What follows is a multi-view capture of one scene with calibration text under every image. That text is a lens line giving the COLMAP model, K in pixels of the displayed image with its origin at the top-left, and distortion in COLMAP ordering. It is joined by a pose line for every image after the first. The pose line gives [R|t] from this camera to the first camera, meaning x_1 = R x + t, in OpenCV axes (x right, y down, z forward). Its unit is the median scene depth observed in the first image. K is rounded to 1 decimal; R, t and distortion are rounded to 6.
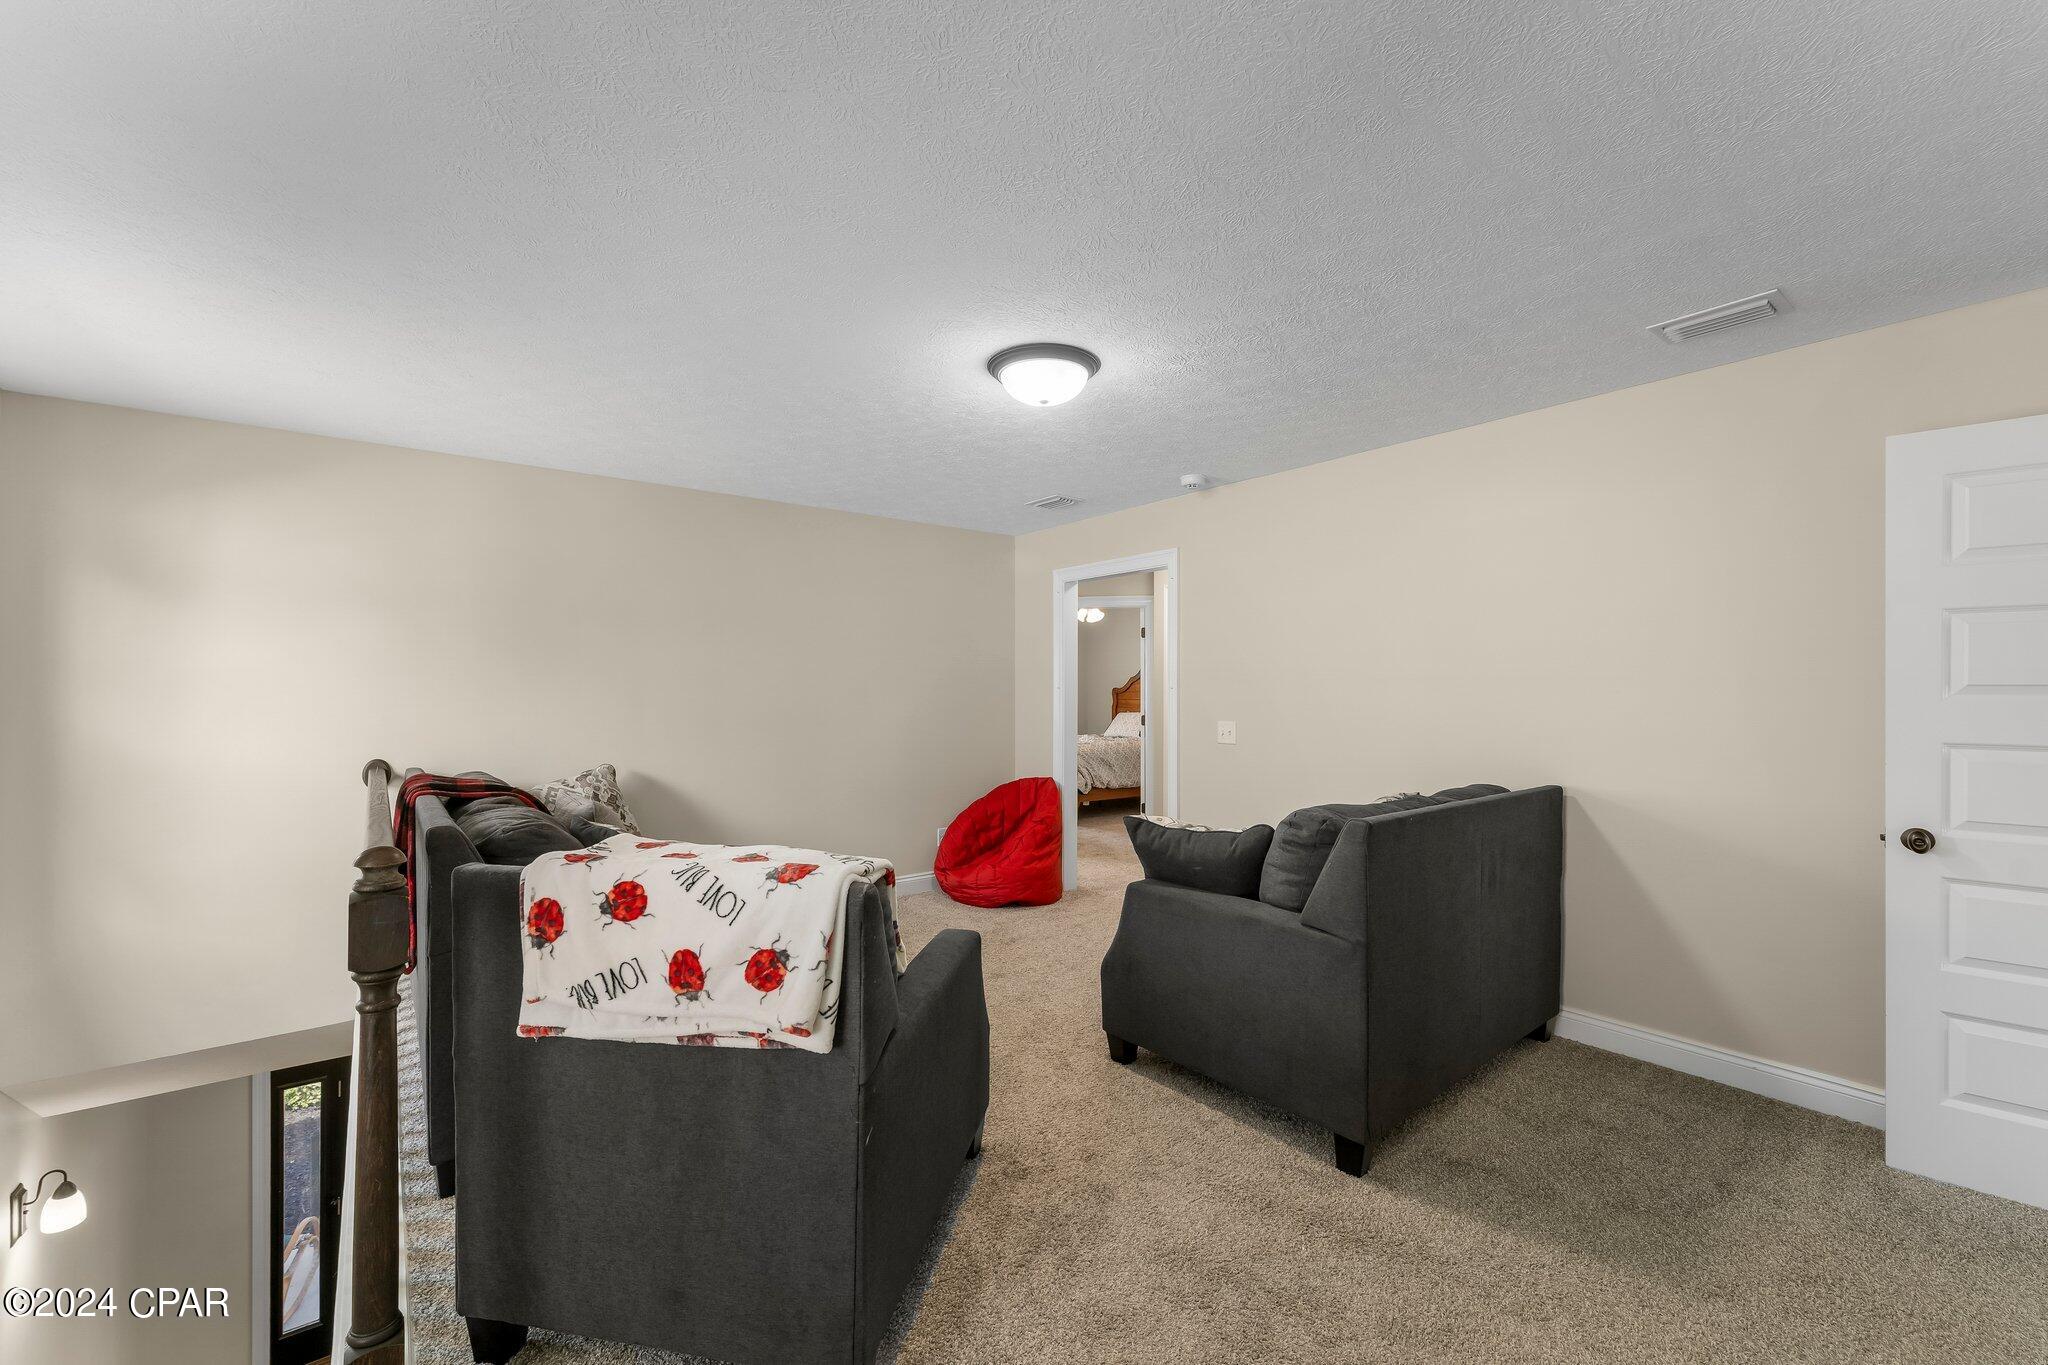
lens RADIAL K [[823.8, 0, 1029.5], [0, 823.8, 675.9], [0, 0, 1]] dist [0.000624, 0.000072]
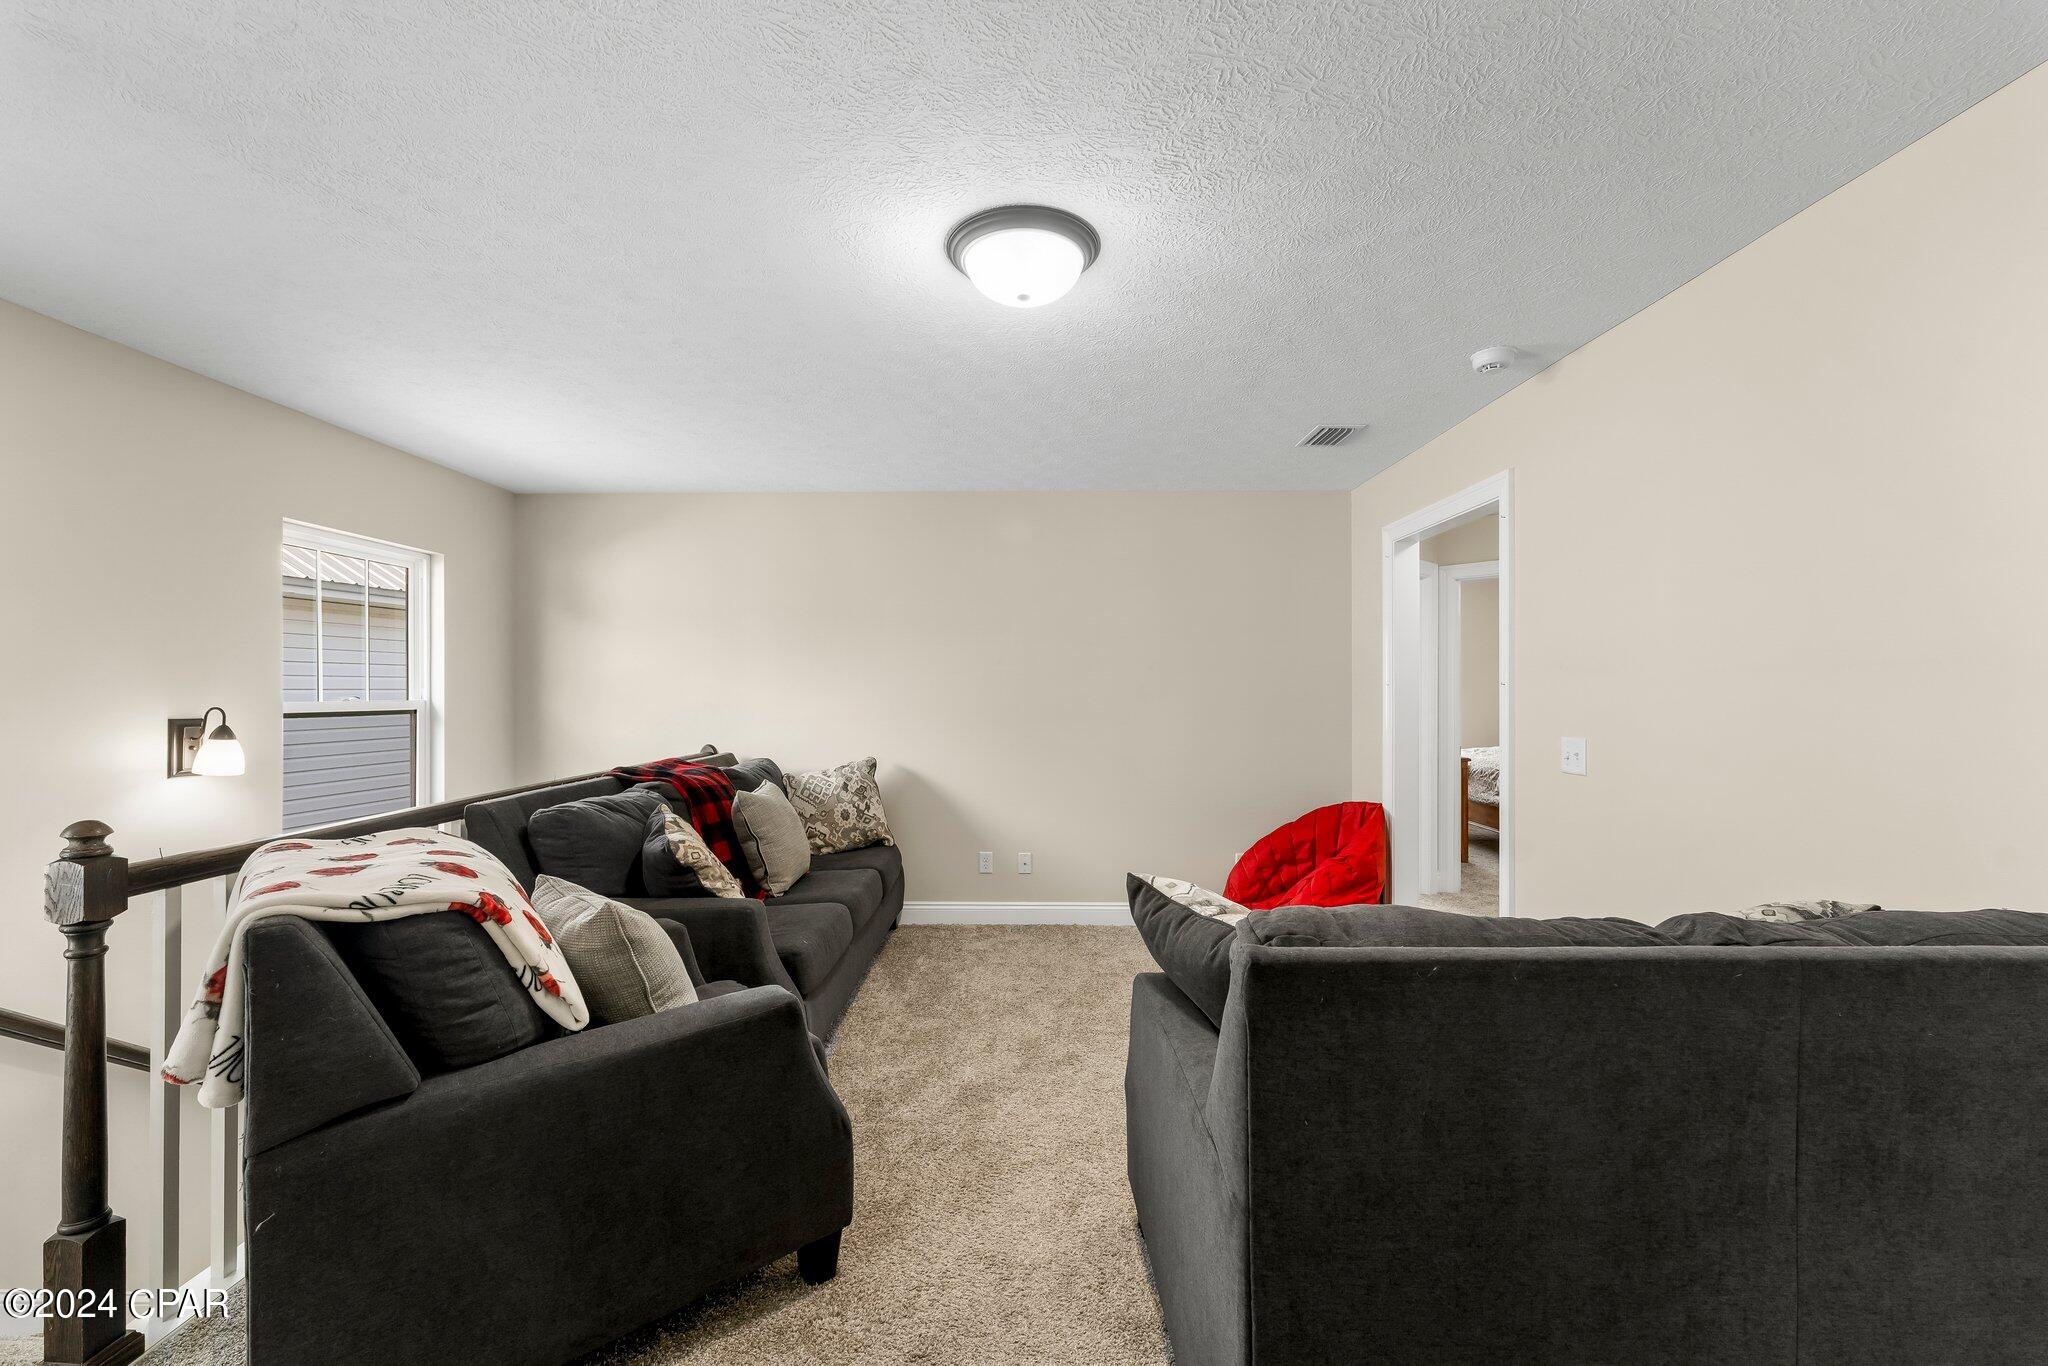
lens RADIAL K [[823.8, 0, 1029.5], [0, 823.8, 676.4], [0, 0, 1]] dist [0.000624, 0.000072]
pose [[0.781847, -0.011581, -0.623363, 0.306646], [0.013857, 0.999903, -0.001195, 0.005102], [0.623316, -0.007703, 0.781932, 0.269834]]
